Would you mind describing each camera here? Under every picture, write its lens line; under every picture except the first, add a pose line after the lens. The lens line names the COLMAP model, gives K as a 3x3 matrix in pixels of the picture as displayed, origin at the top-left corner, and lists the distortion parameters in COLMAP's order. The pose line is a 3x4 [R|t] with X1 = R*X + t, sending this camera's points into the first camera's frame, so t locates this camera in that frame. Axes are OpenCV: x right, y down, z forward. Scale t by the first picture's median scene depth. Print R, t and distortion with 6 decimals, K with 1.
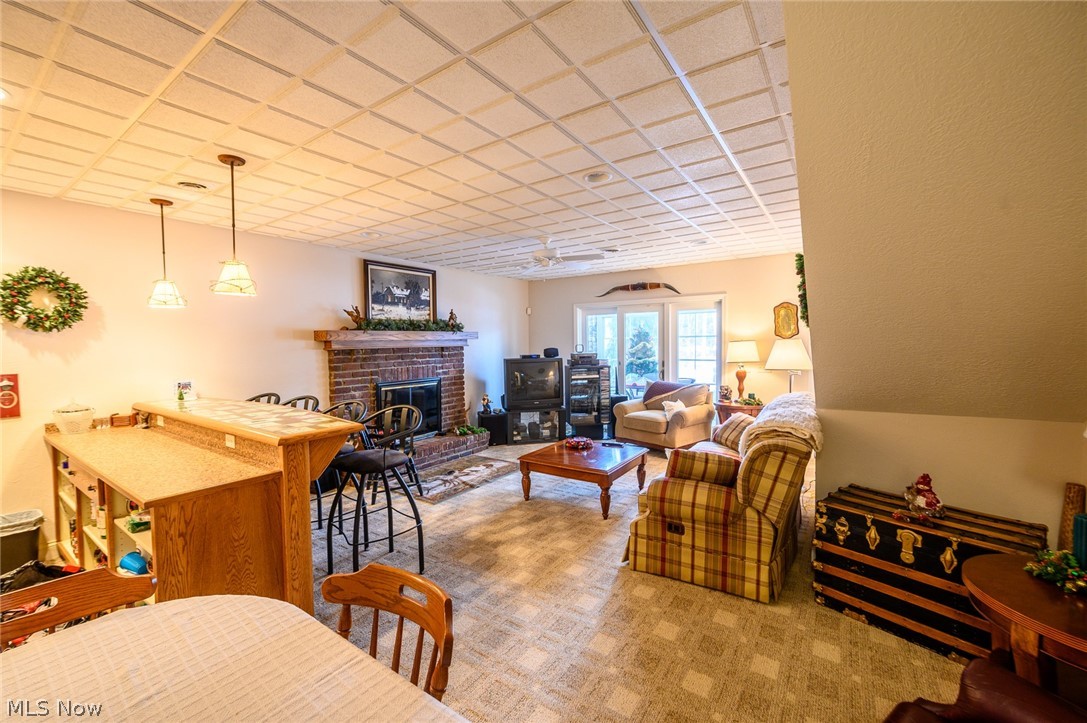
lens RADIAL K [[444.7, 0, 539.6], [0, 444.7, 359.9], [0, 0, 1]] dist [-0.007057, -0.000339]
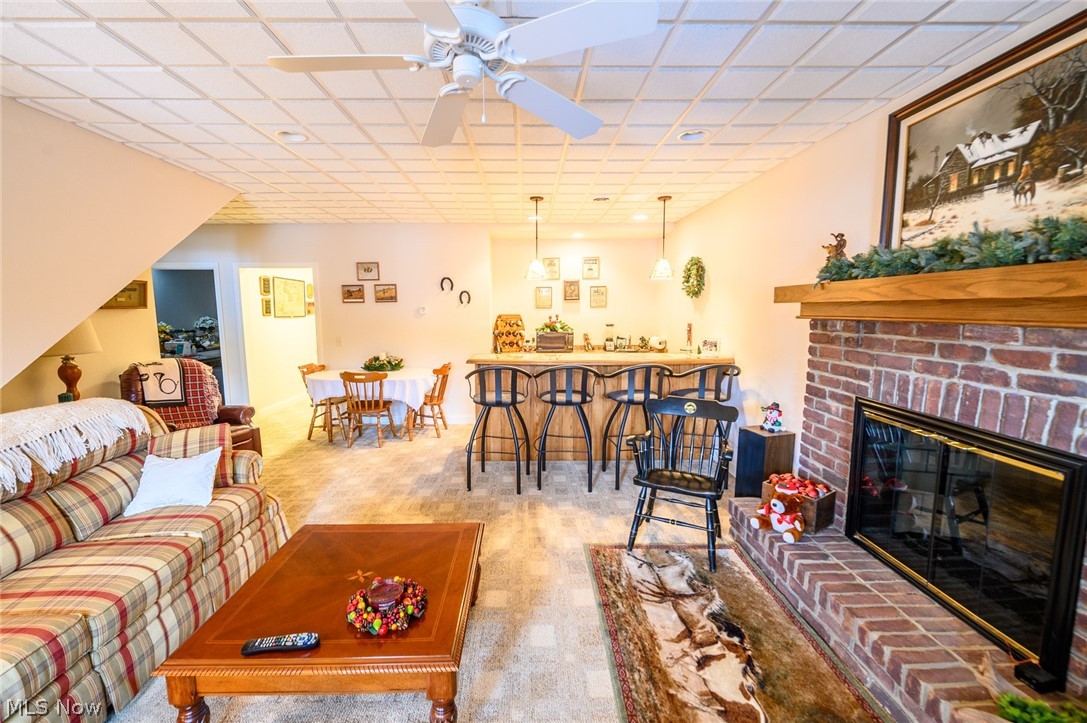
lens RADIAL K [[444.7, 0, 538.1], [0, 444.7, 360.6], [0, 0, 1]] dist [-0.007057, -0.000339]
pose [[-0.810458, 0.080411, -0.580252, 0.154476], [-0.013947, 0.987604, 0.156343, -0.049299], [0.585631, 0.134802, -0.799290, 1.143751]]
